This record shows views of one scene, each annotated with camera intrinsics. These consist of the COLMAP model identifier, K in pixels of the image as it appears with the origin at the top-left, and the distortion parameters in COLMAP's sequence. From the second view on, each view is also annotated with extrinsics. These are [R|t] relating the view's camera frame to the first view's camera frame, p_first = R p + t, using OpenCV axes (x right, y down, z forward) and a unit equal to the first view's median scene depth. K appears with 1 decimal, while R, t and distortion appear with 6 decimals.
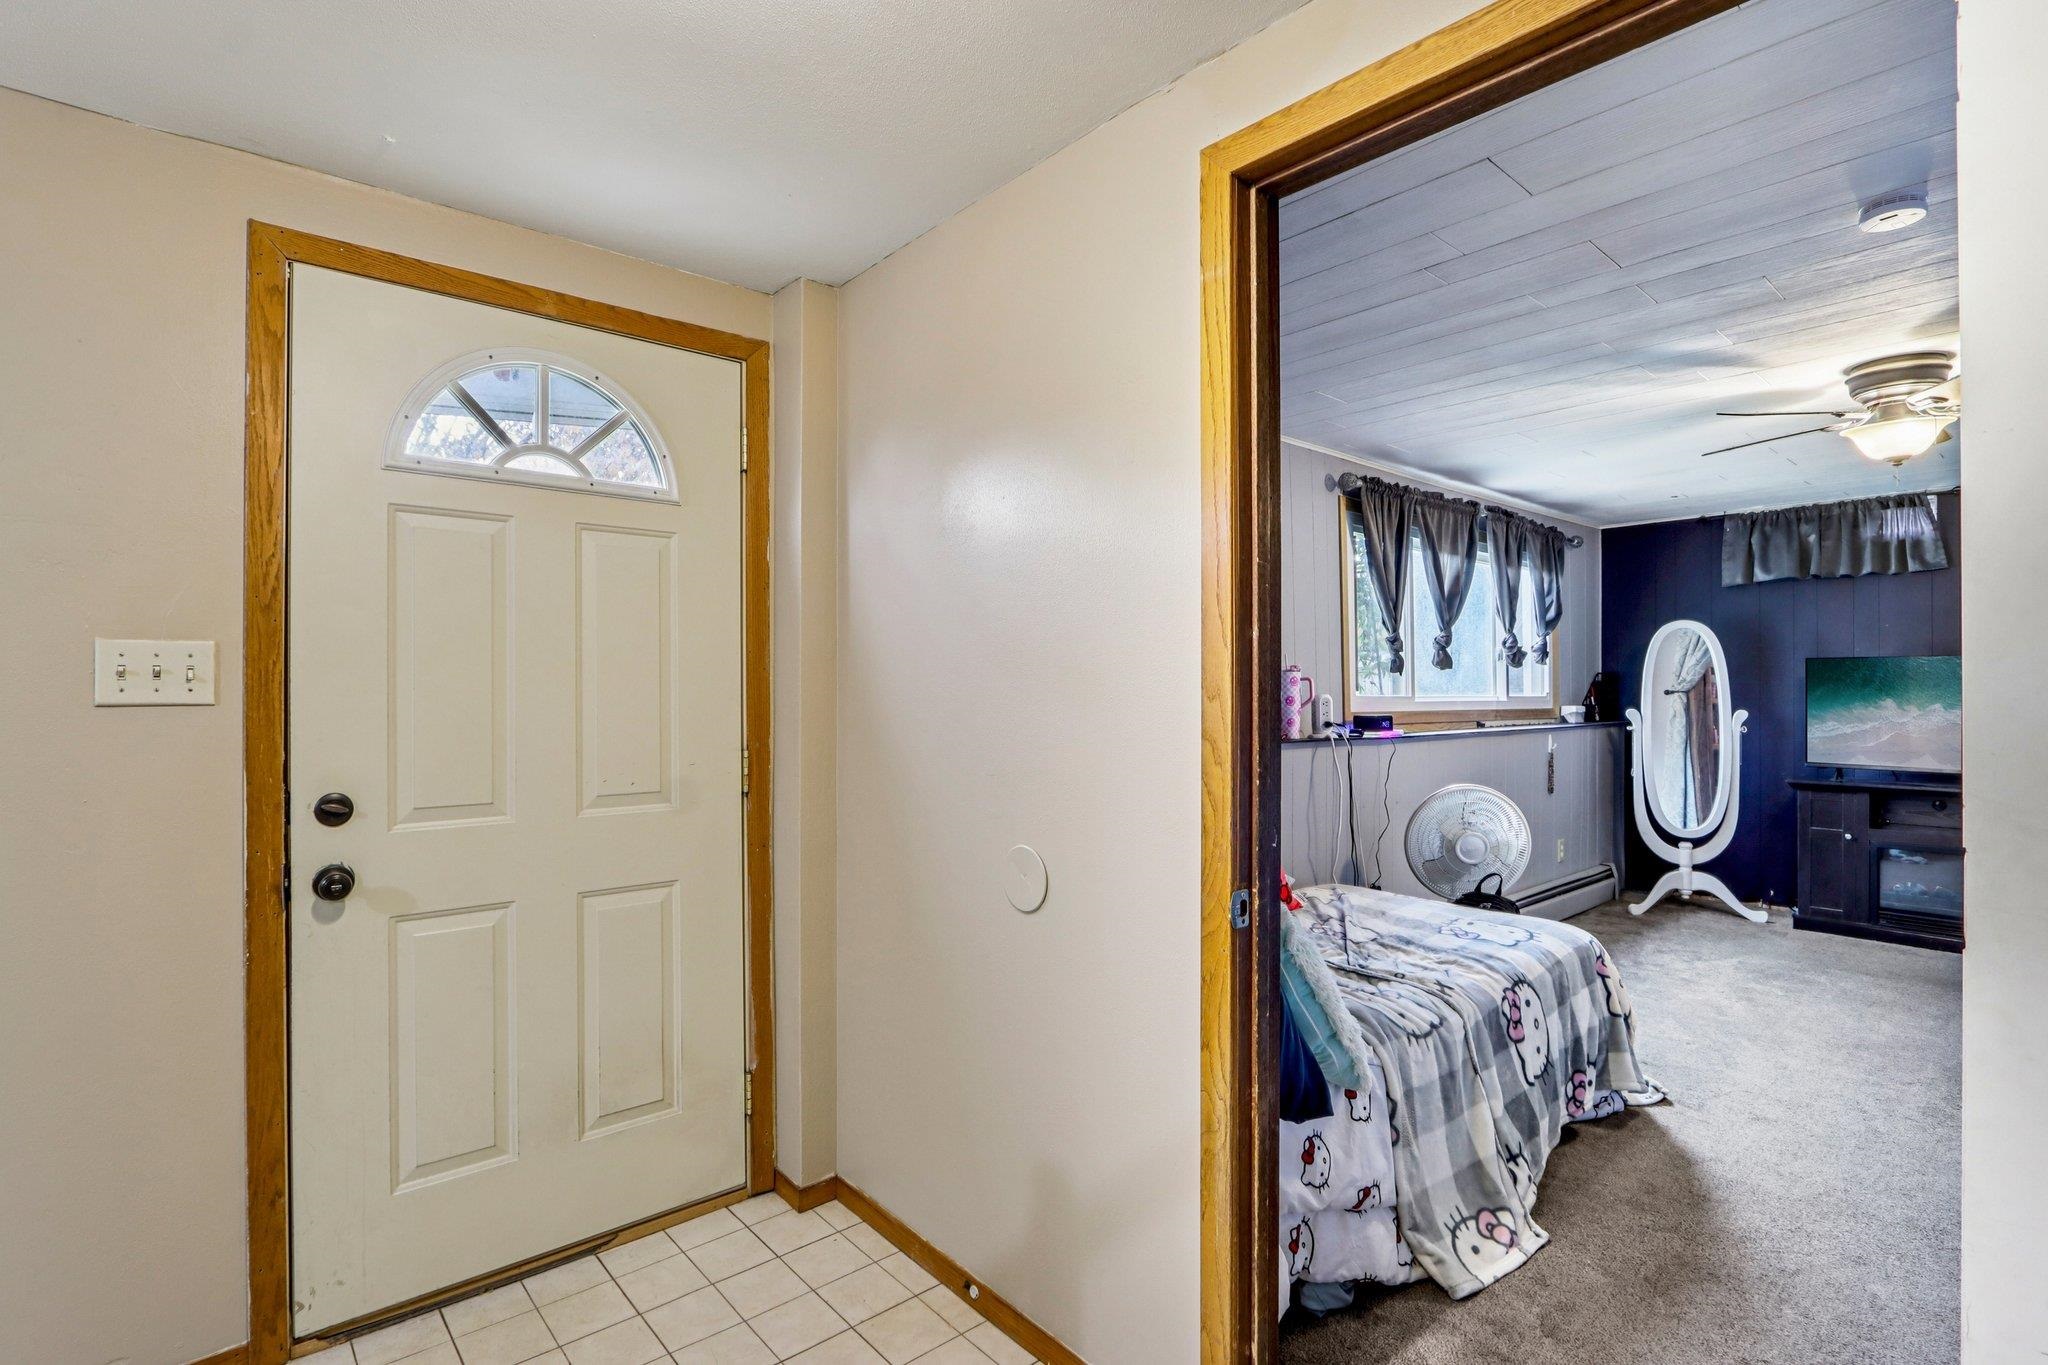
lens RADIAL K [[935.4, 0, 1024.0], [0, 935.4, 682.5], [0, 0, 1]] dist [-0.010573, -0.000059]
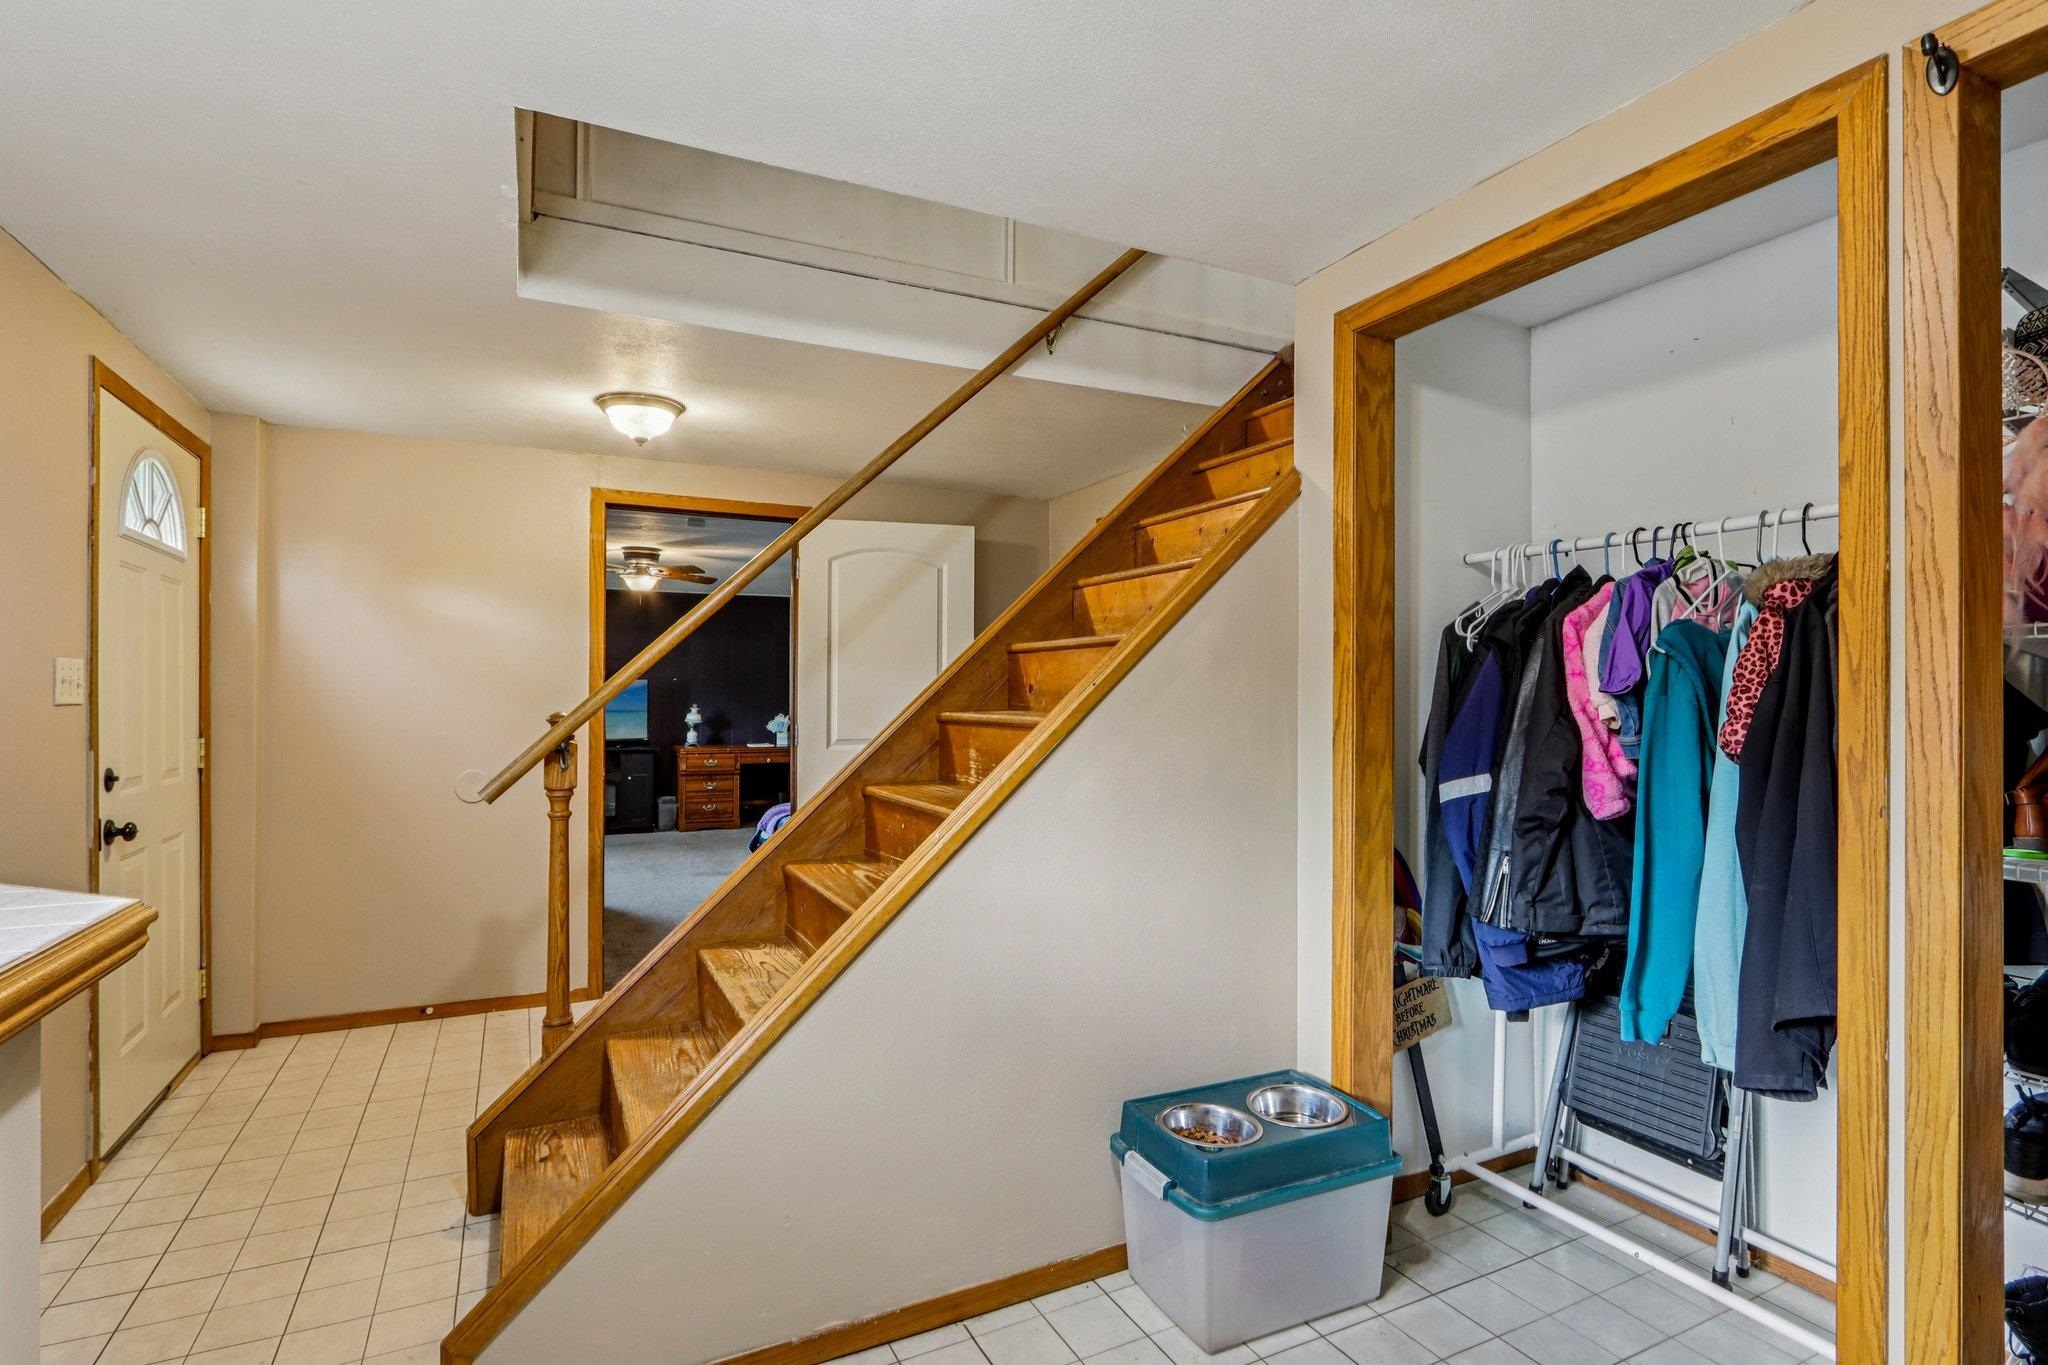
lens RADIAL K [[985.1, 0, 1014.3], [0, 985.1, 688.4], [0, 0, 1]] dist [-0.012658, 0.000138]
pose [[0.224518, 0.007751, 0.974439, -0.735515], [-0.003153, 0.999969, -0.007228, 0.002697], [-0.974465, -0.001449, 0.224535, -0.258714]]
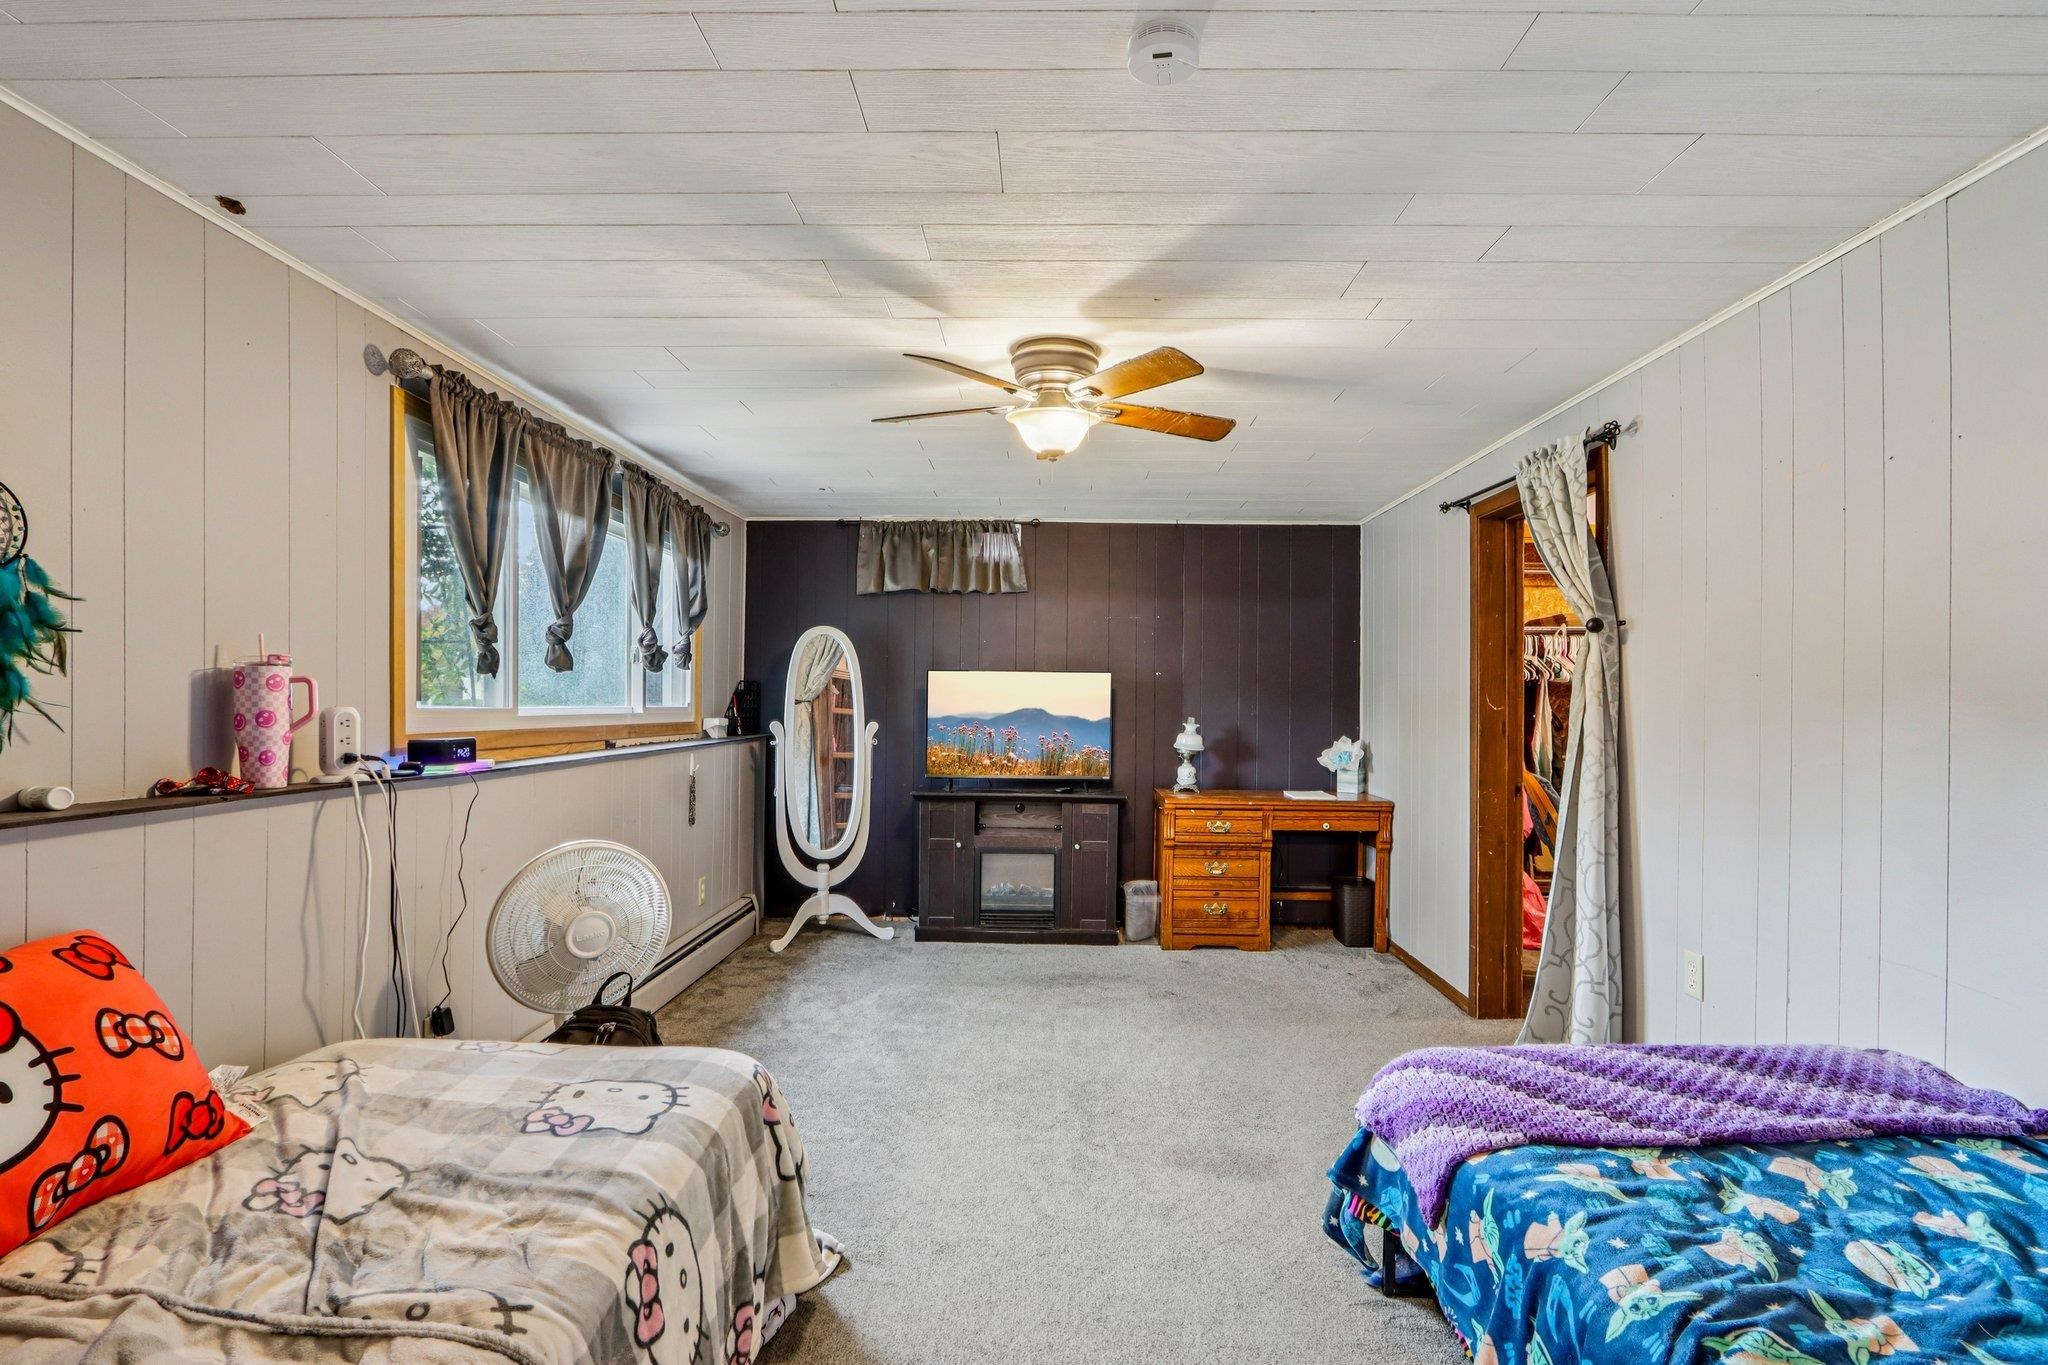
lens RADIAL K [[985.1, 0, 1014.3], [0, 985.1, 688.4], [0, 0, 1]] dist [-0.012658, 0.000138]
pose [[0.669385, 0.014301, 0.742778, 0.123448], [-0.013595, 0.999883, -0.006999, 0.000015], [-0.742791, -0.005413, 0.669501, 0.236266]]
